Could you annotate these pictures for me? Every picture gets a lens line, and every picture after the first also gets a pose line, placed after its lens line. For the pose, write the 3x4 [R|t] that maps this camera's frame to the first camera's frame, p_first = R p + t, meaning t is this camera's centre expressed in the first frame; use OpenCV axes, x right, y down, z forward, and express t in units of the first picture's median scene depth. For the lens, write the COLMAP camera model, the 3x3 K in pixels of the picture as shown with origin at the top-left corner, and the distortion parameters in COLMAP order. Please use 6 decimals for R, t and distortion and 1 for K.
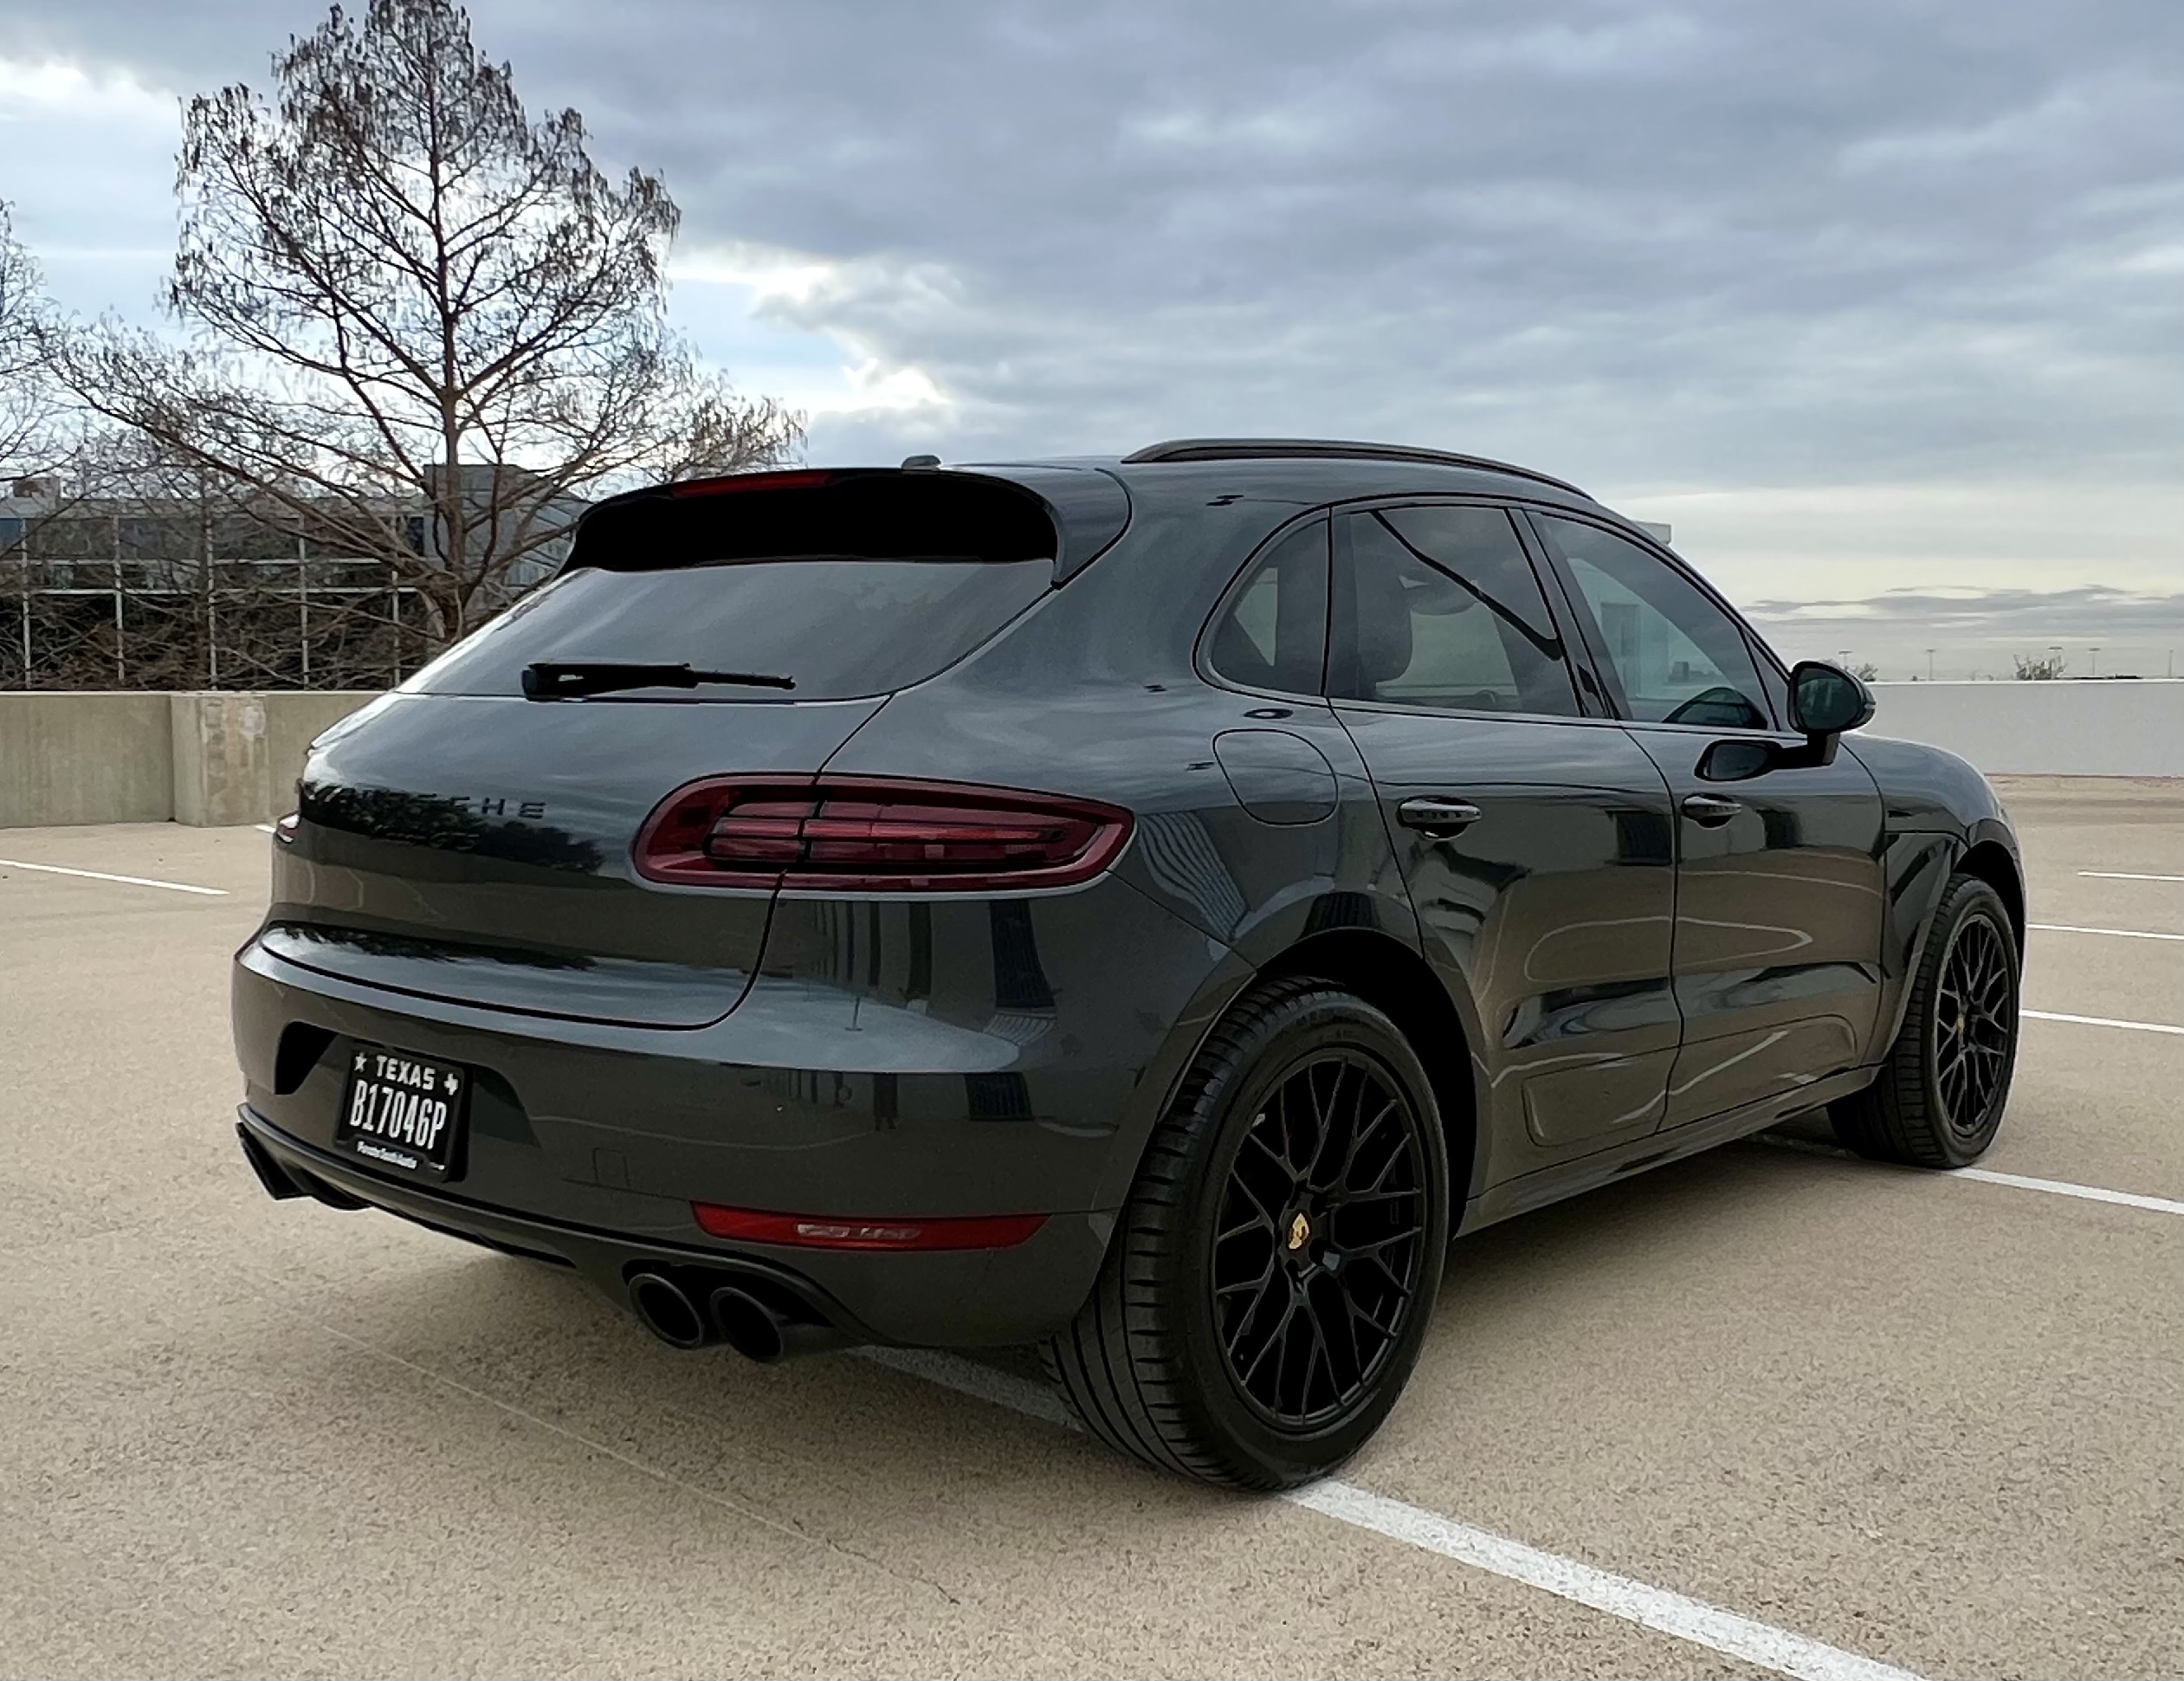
lens RADIAL K [[2010.0, 0, 1069.0], [0, 2010.0, 797.2], [0, 0, 1]] dist [-0.005910, 0.006524]
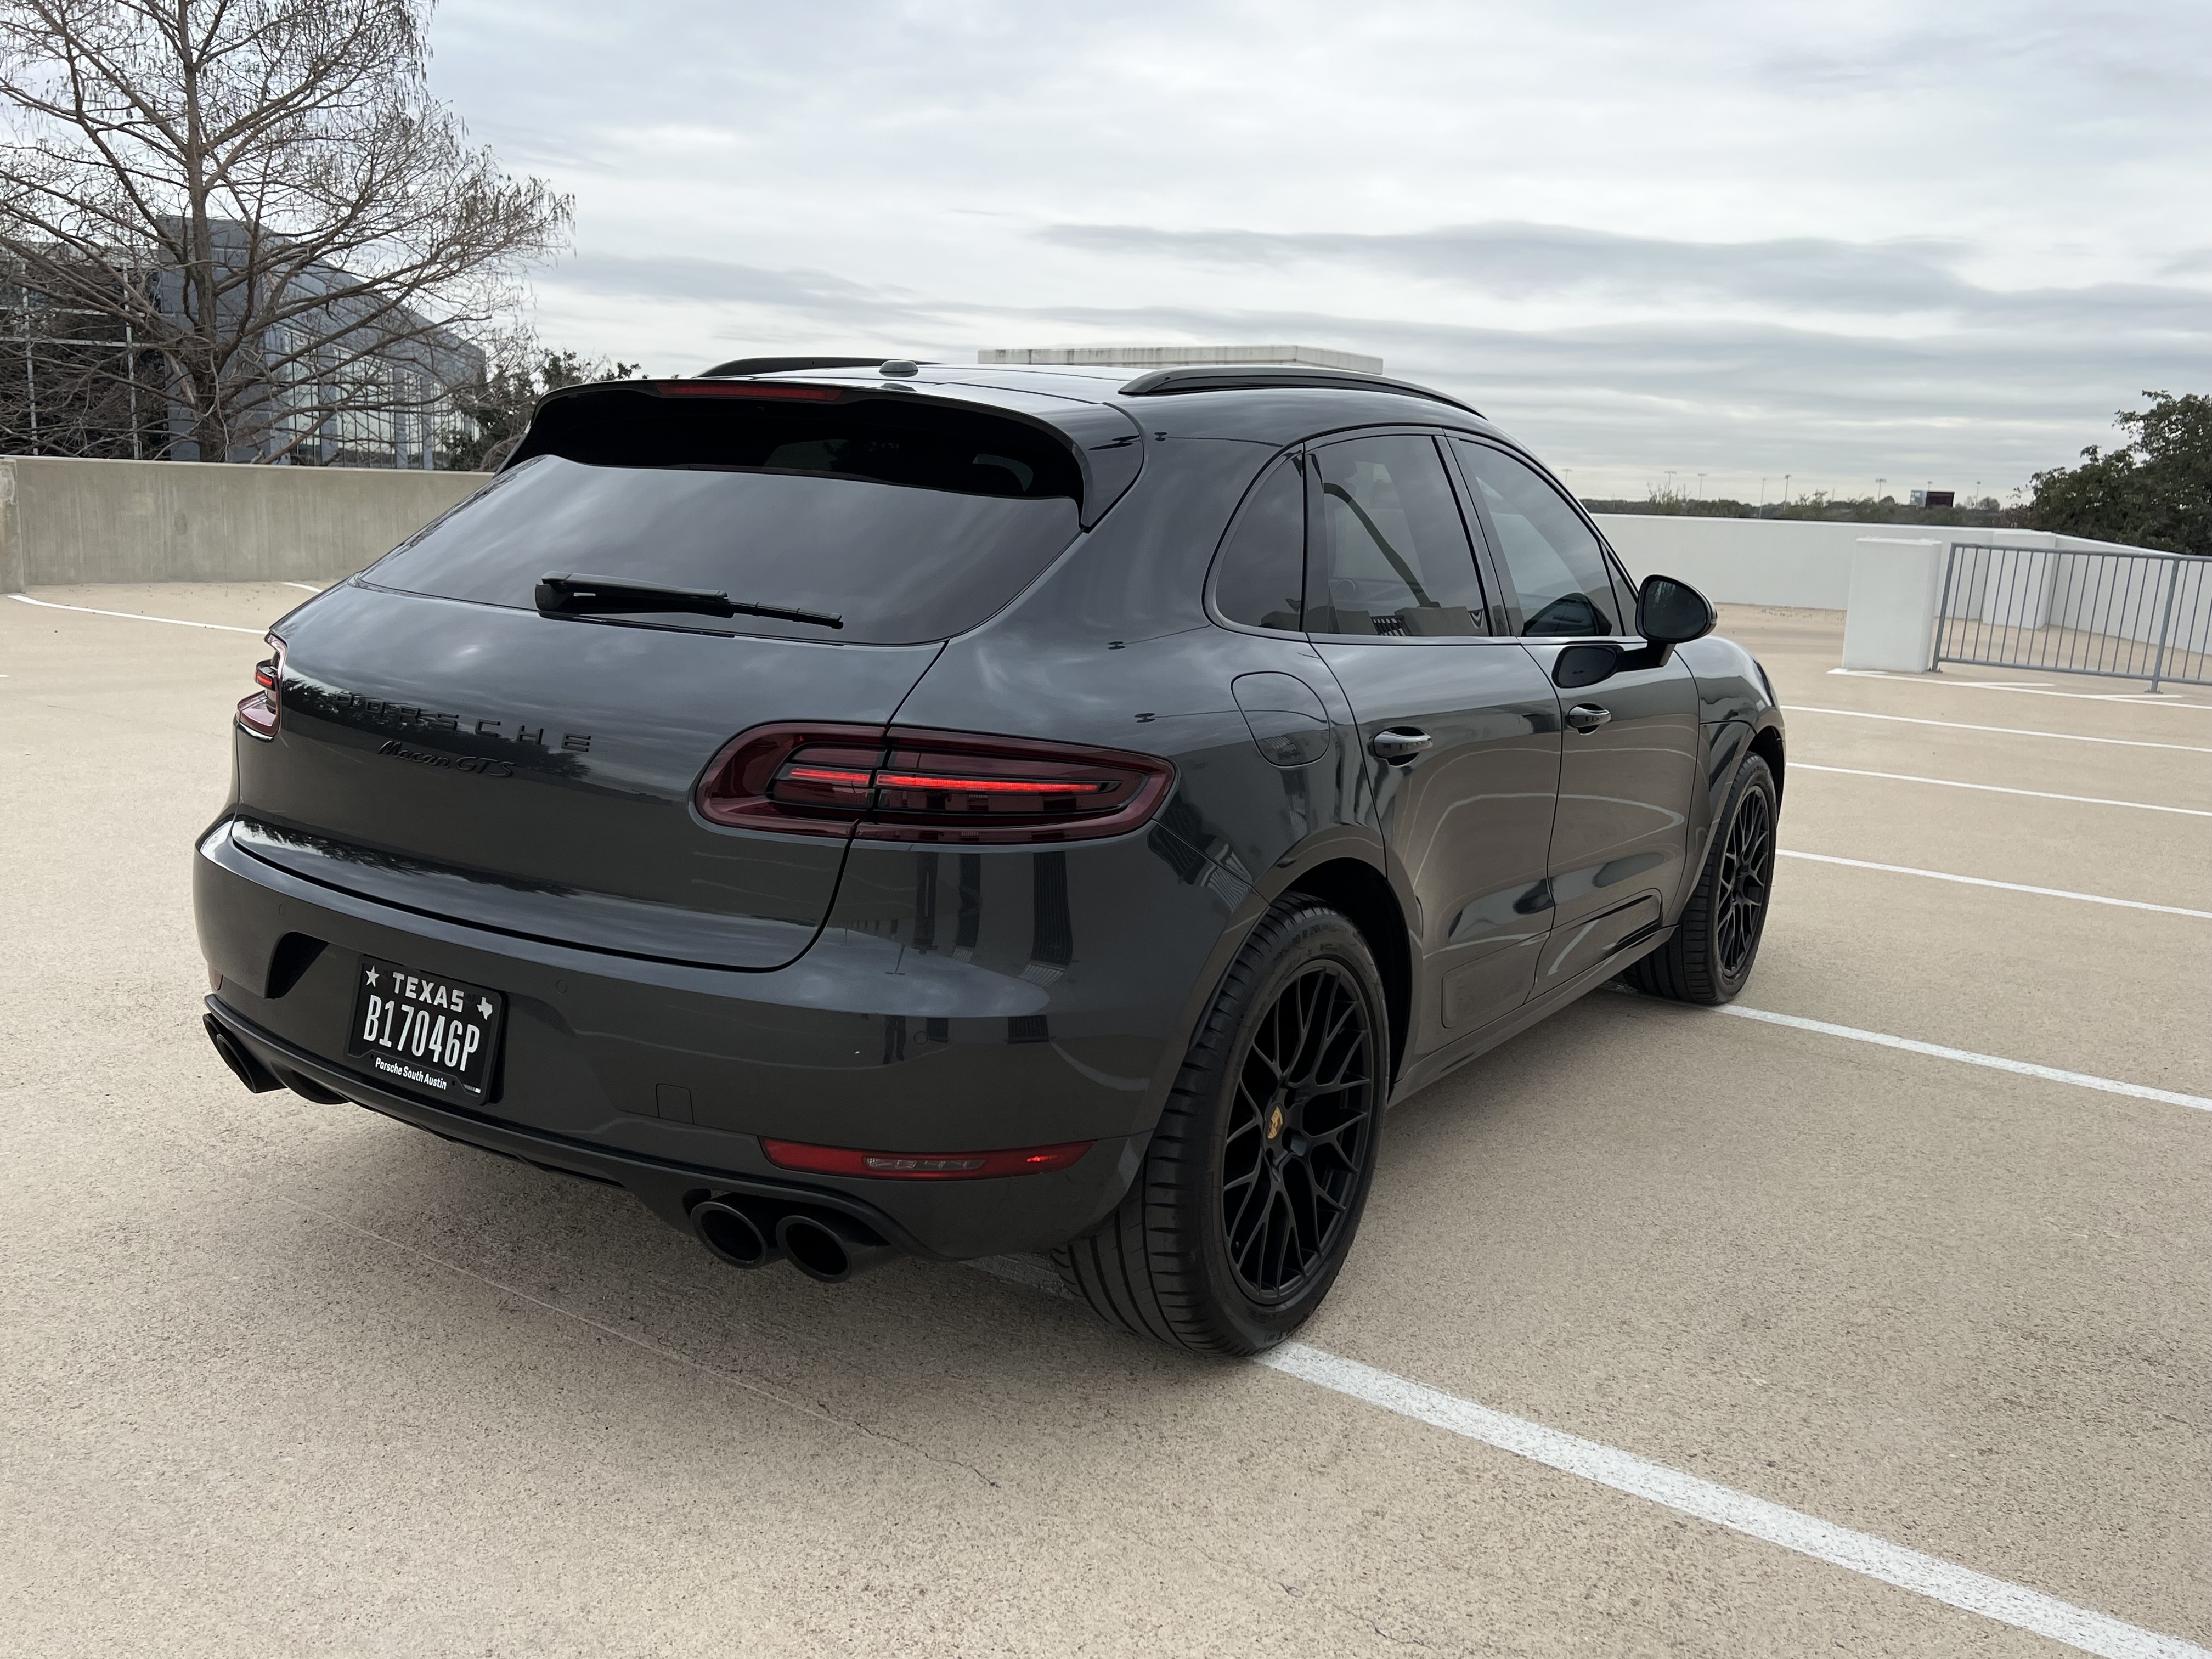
lens RADIAL K [[1827.6, 0, 1106.0], [0, 1827.6, 829.5], [0, 0, 1]] dist [0.028909, -0.016153]
pose [[0.985929, 0.012627, 0.166686, -0.146900], [-0.035311, 0.990374, 0.133836, -0.075816], [-0.163392, -0.137838, 0.976885, 0.060021]]
